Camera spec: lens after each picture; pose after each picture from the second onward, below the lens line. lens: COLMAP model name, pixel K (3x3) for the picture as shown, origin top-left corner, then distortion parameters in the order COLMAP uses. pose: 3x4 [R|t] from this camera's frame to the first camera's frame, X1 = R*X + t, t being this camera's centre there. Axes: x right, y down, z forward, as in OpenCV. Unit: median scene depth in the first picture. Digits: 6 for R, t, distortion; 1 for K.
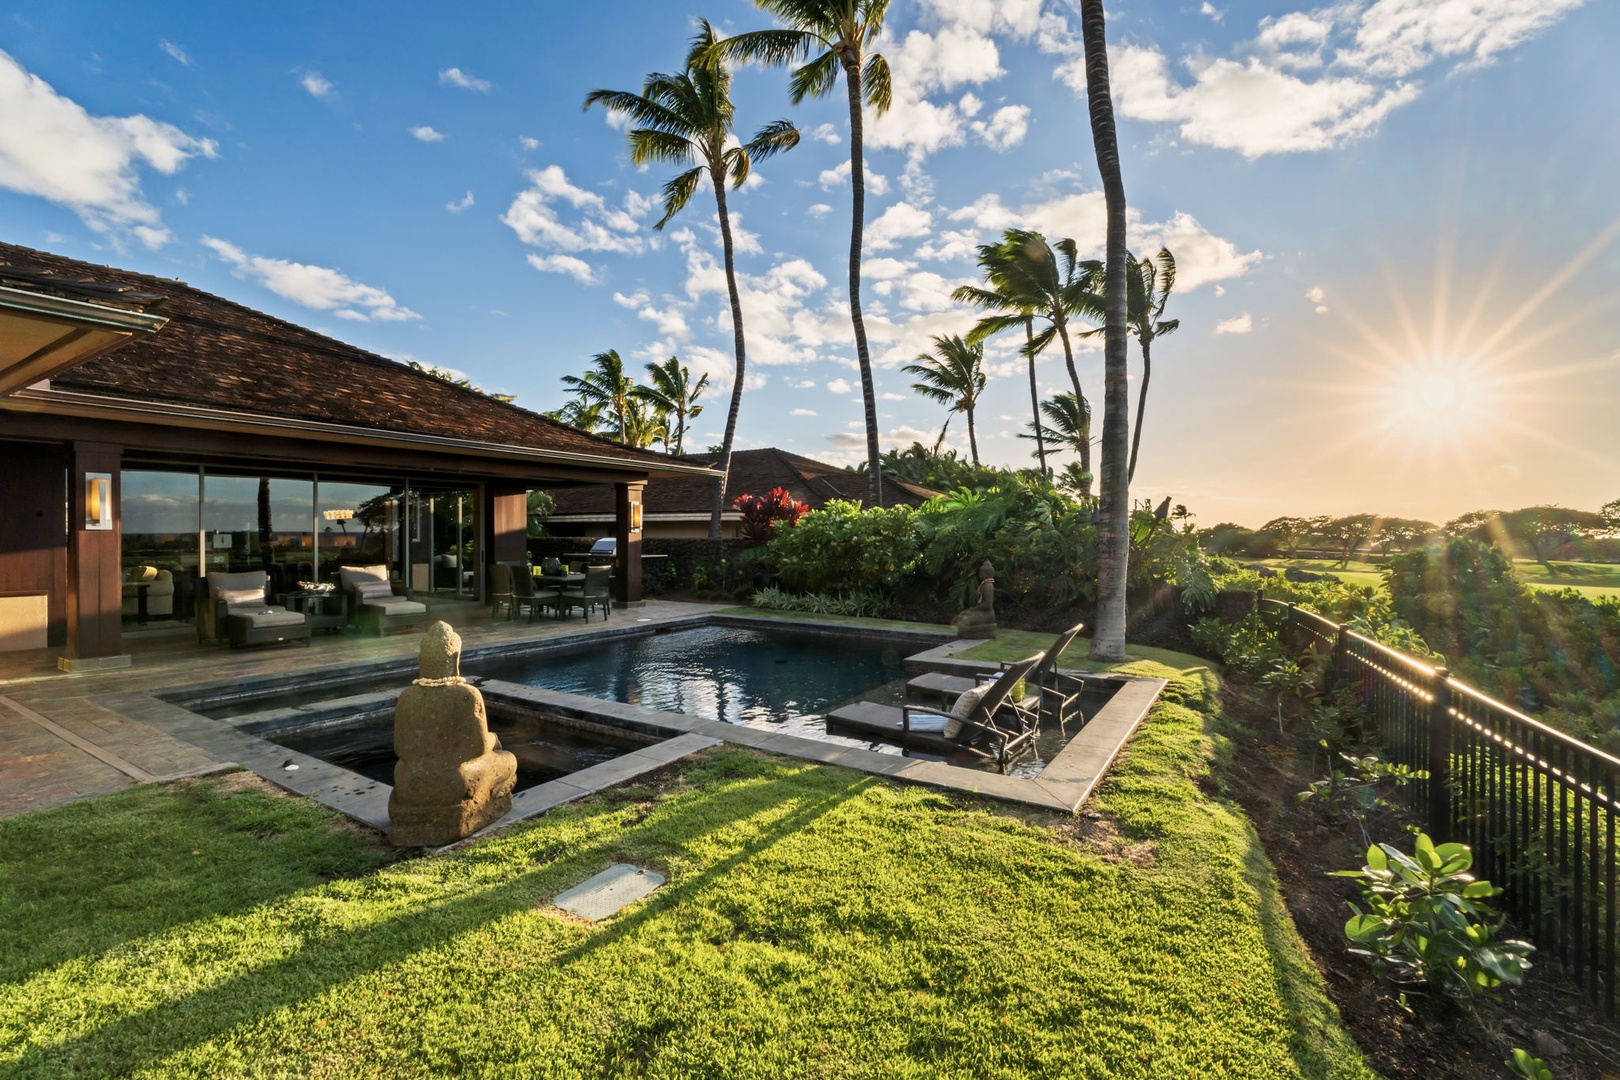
lens RADIAL K [[709.5, 0, 800.9], [0, 709.5, 541.4], [0, 0, 1]] dist [0.000673, -0.000008]
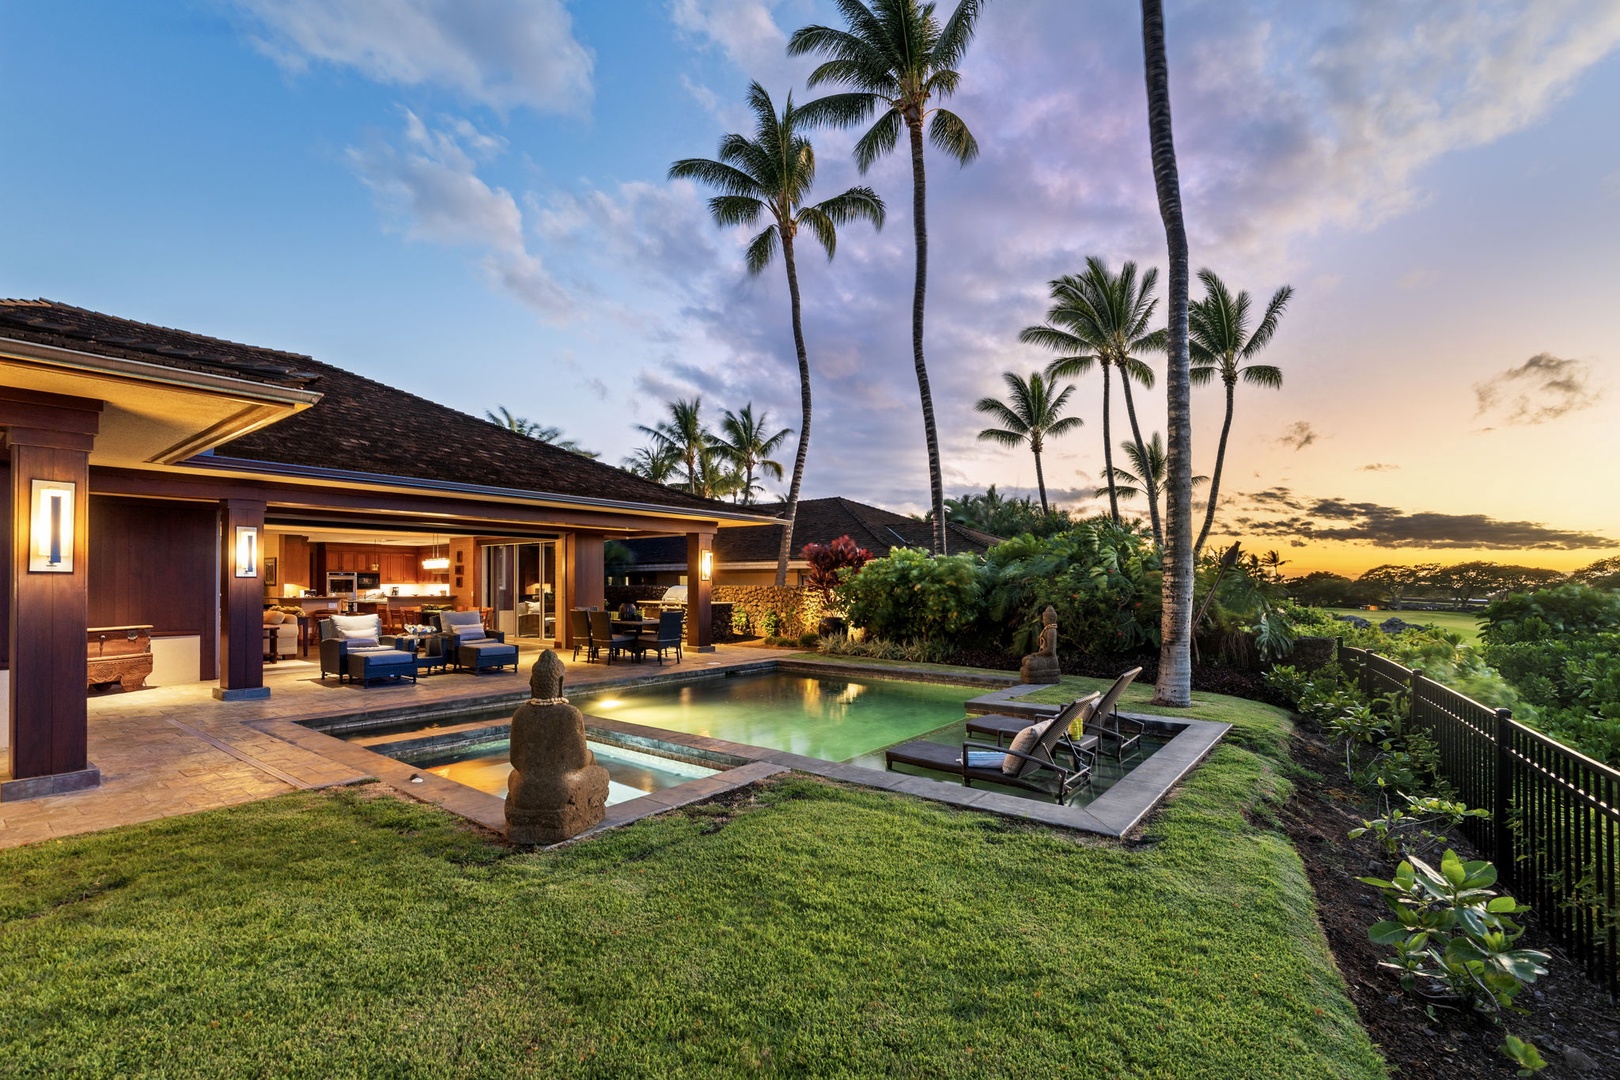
lens RADIAL K [[716.6, 0, 793.3], [0, 716.6, 586.5], [0, 0, 1]] dist [-0.010714, 0.000173]
pose [[0.994752, 0.000053, -0.102319, 0.007311], [-0.000813, 0.999972, -0.007391, 0.014726], [0.102316, 0.007435, 0.994724, -0.102415]]
